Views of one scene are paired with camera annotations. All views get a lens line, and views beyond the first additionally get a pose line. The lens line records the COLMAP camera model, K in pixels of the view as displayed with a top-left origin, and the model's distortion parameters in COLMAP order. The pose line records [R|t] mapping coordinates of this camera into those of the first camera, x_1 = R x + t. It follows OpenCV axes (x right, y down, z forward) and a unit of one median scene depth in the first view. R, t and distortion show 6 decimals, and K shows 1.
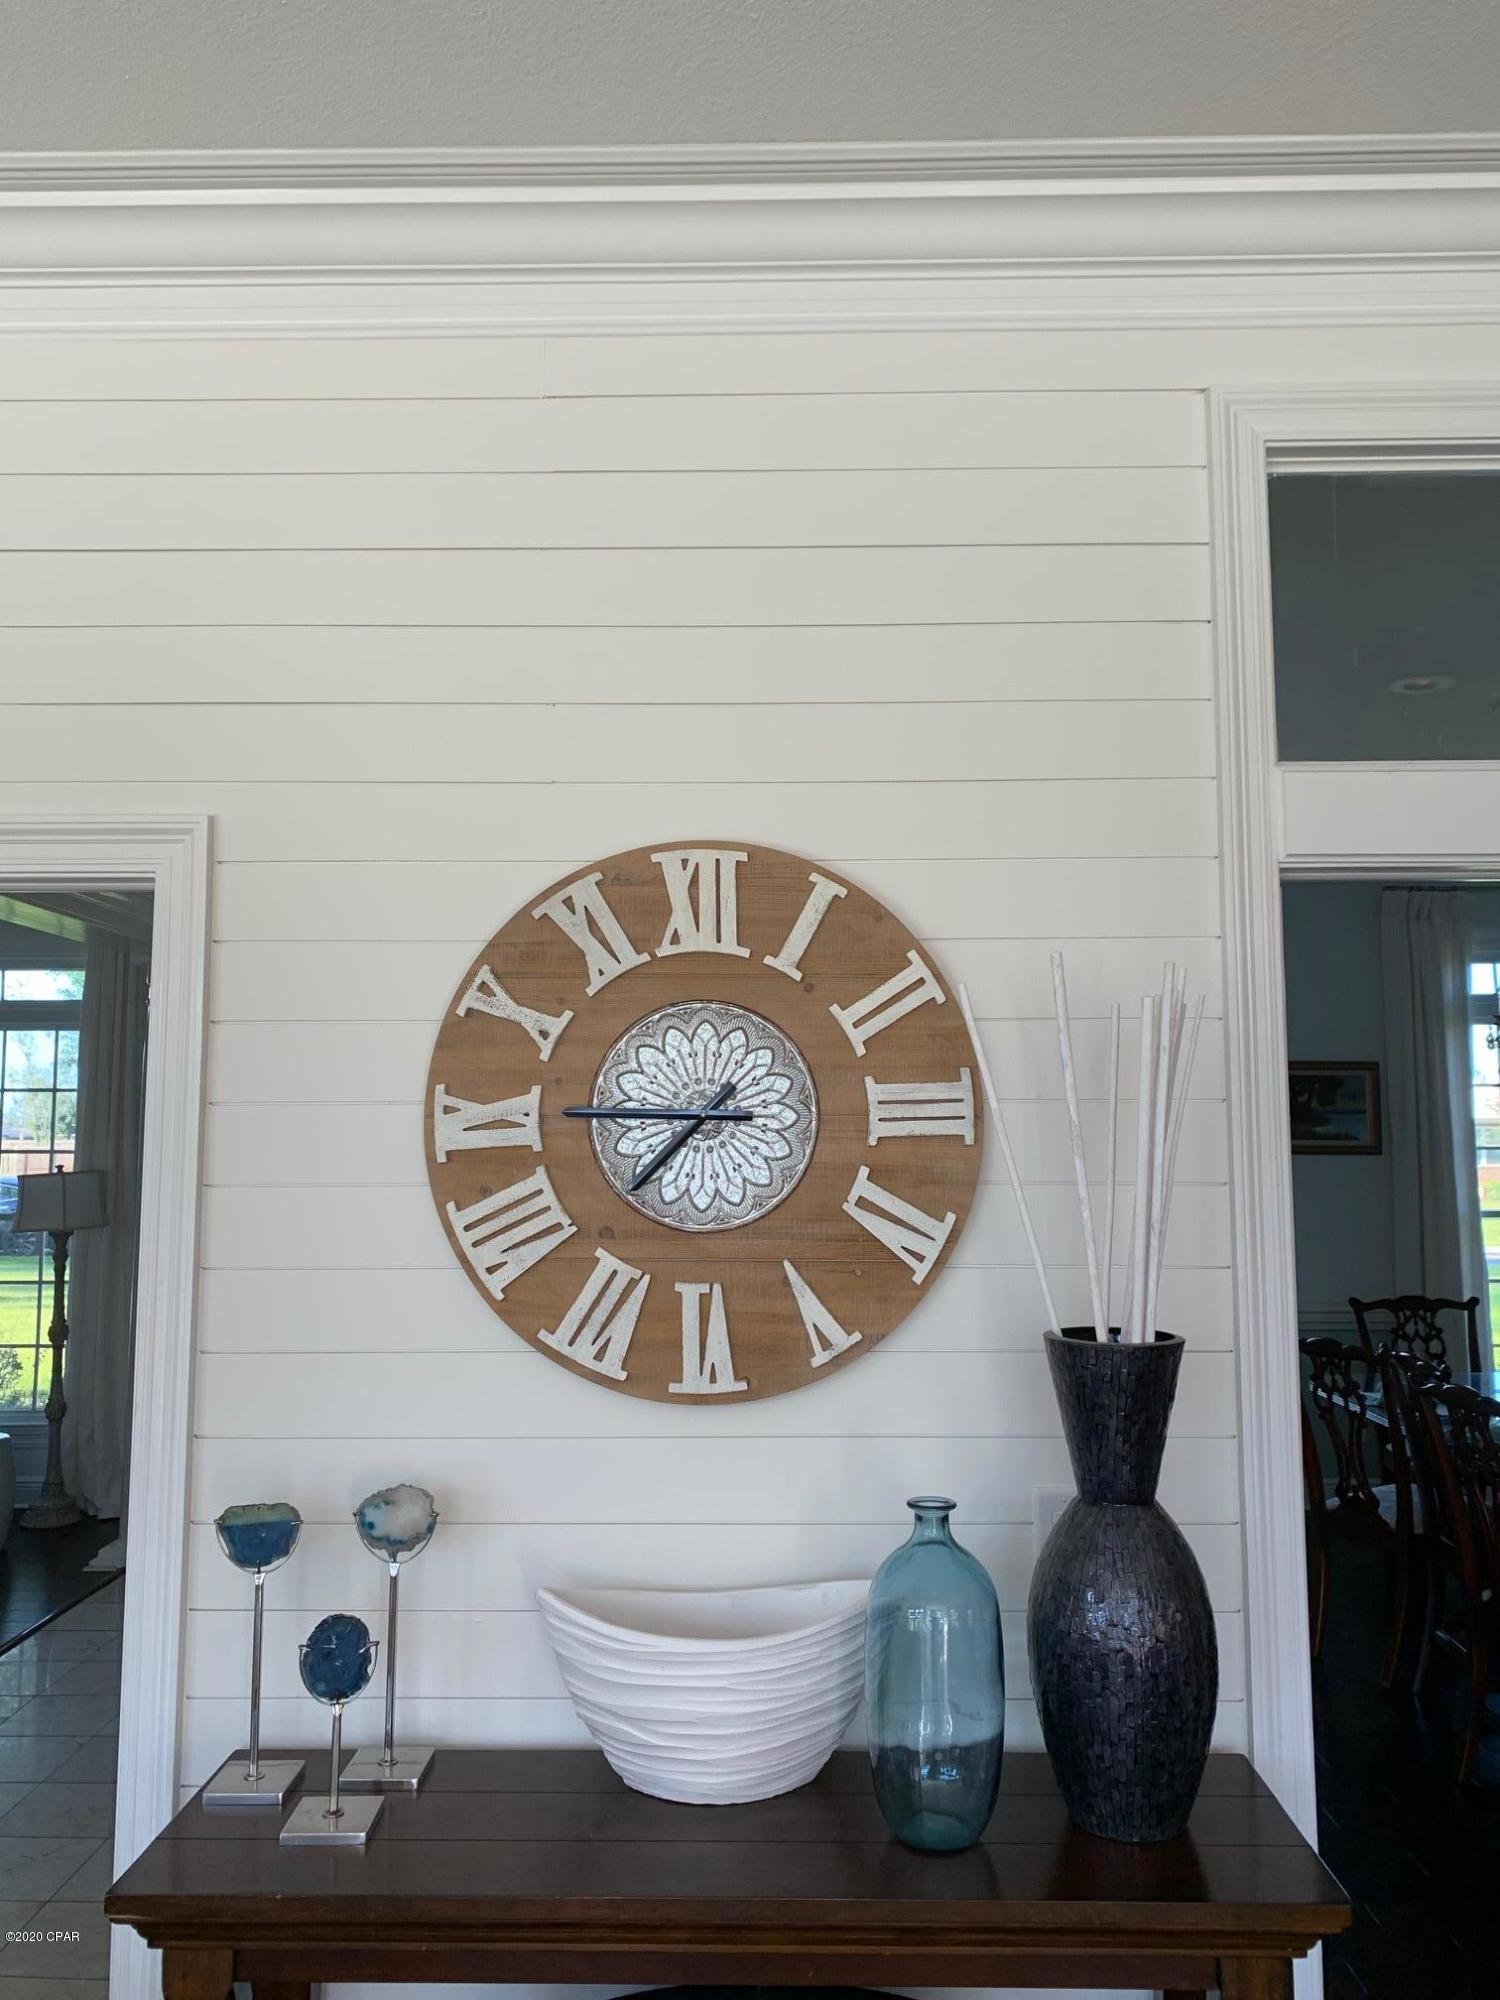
lens RADIAL K [[1515.0, 0, 746.8], [0, 1515.0, 996.3], [0, 0, 1]] dist [0.058923, -0.071104]
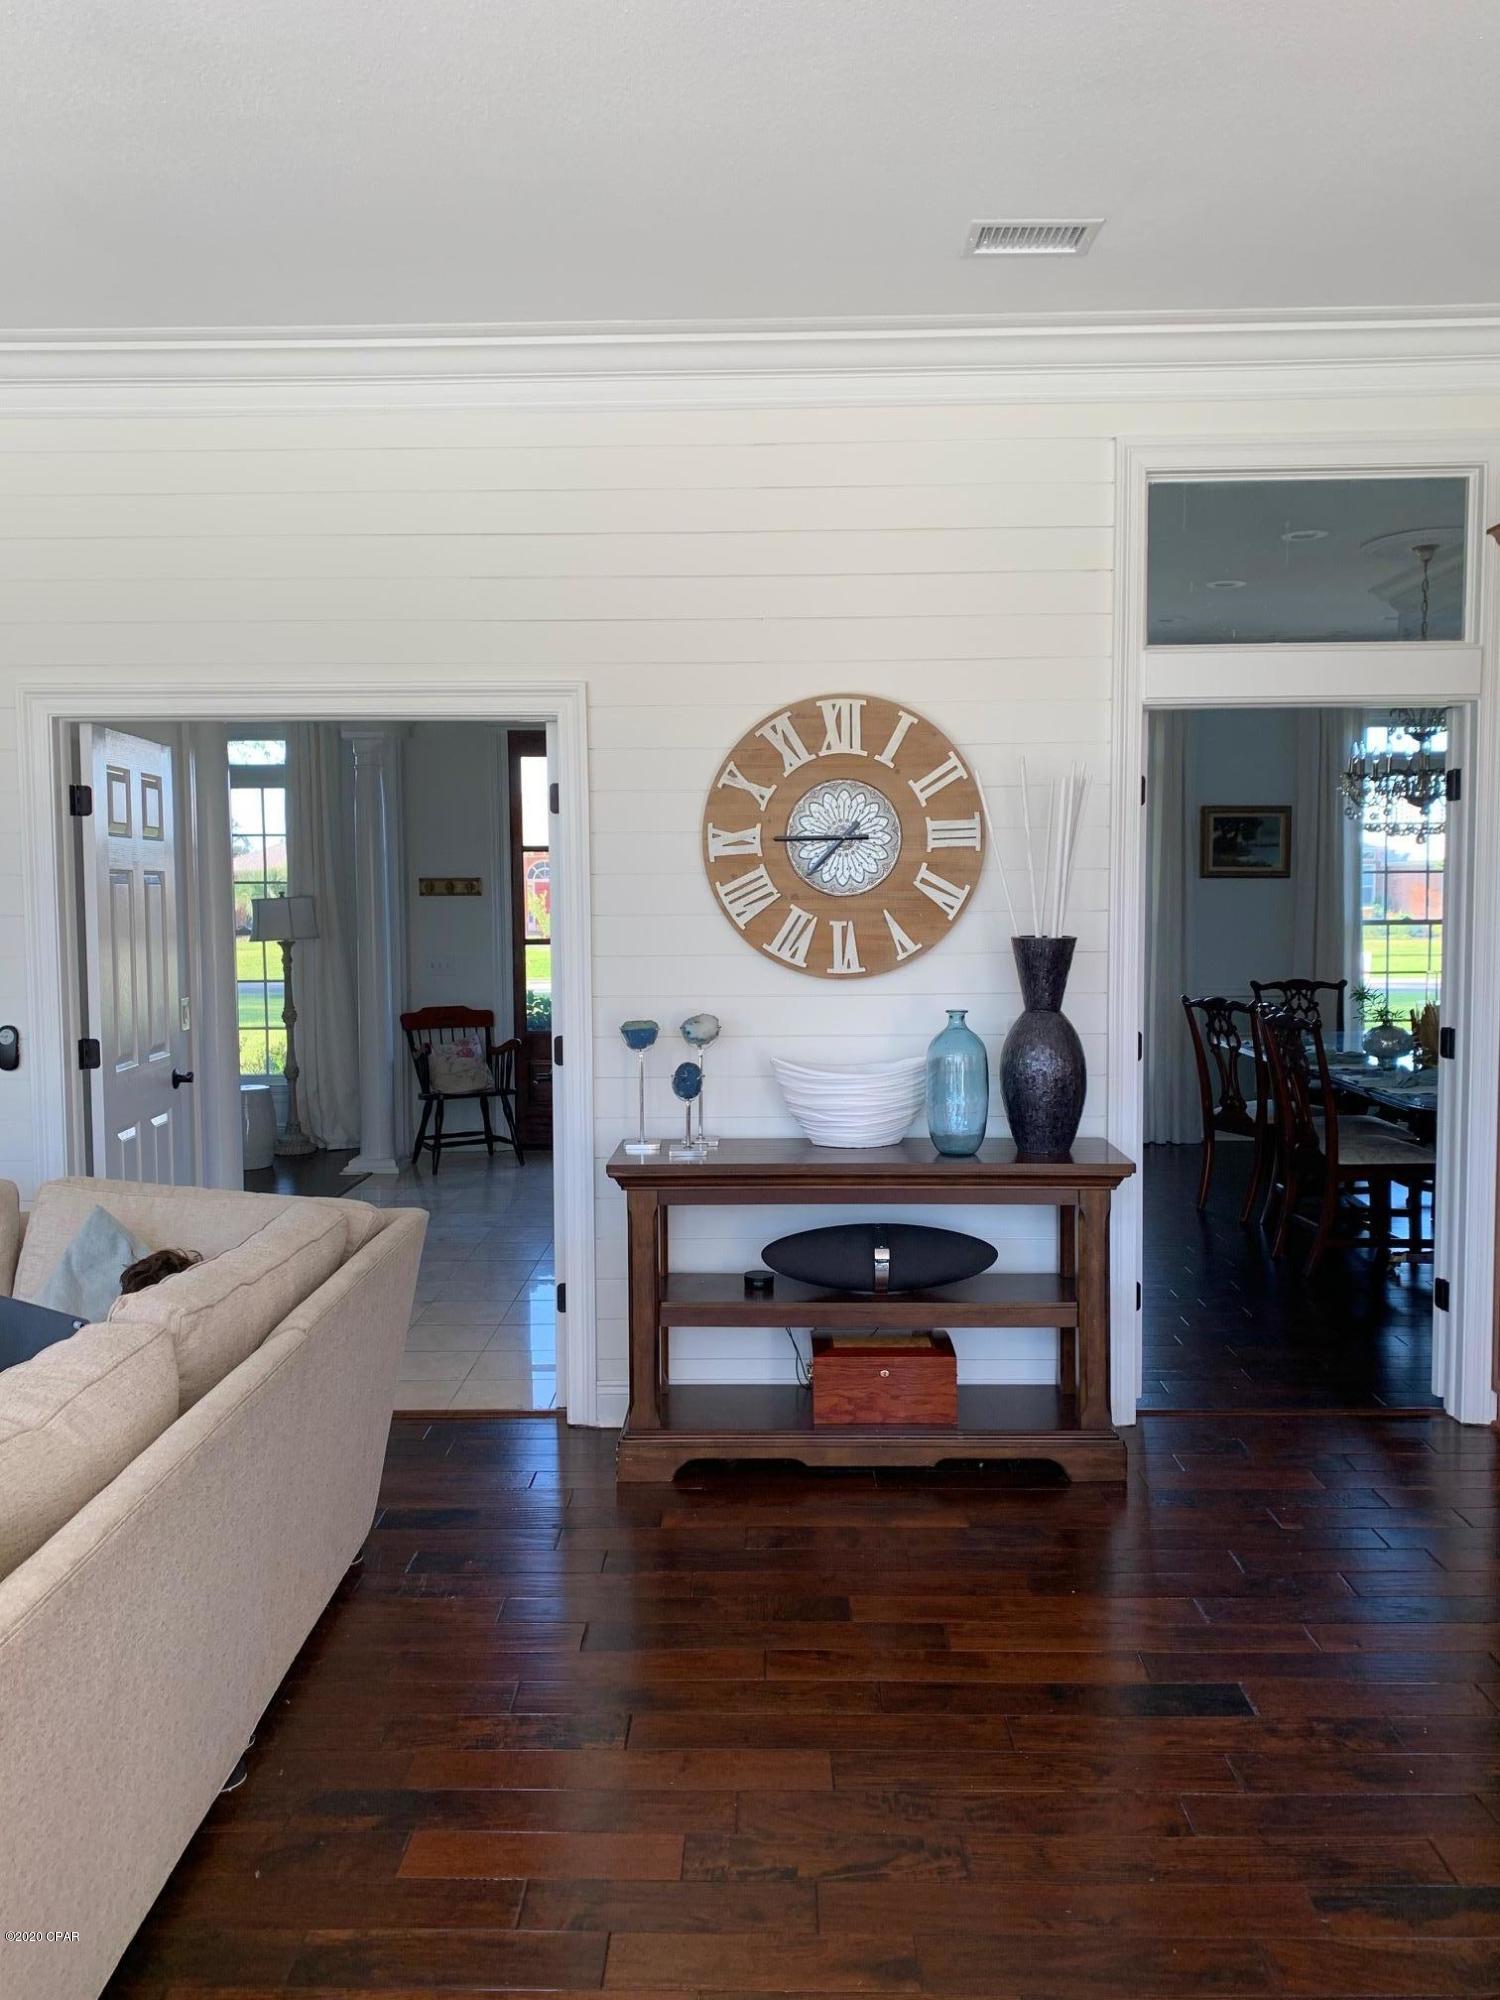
lens RADIAL K [[1538.2, 0, 745.7], [0, 1538.2, 997.3], [0, 0, 1]] dist [0.147807, -0.006312]
pose [[0.999970, -0.006505, 0.004188, -0.165005], [0.005747, 0.986965, 0.160831, -0.040127], [-0.005180, -0.160802, 0.986973, -1.016825]]
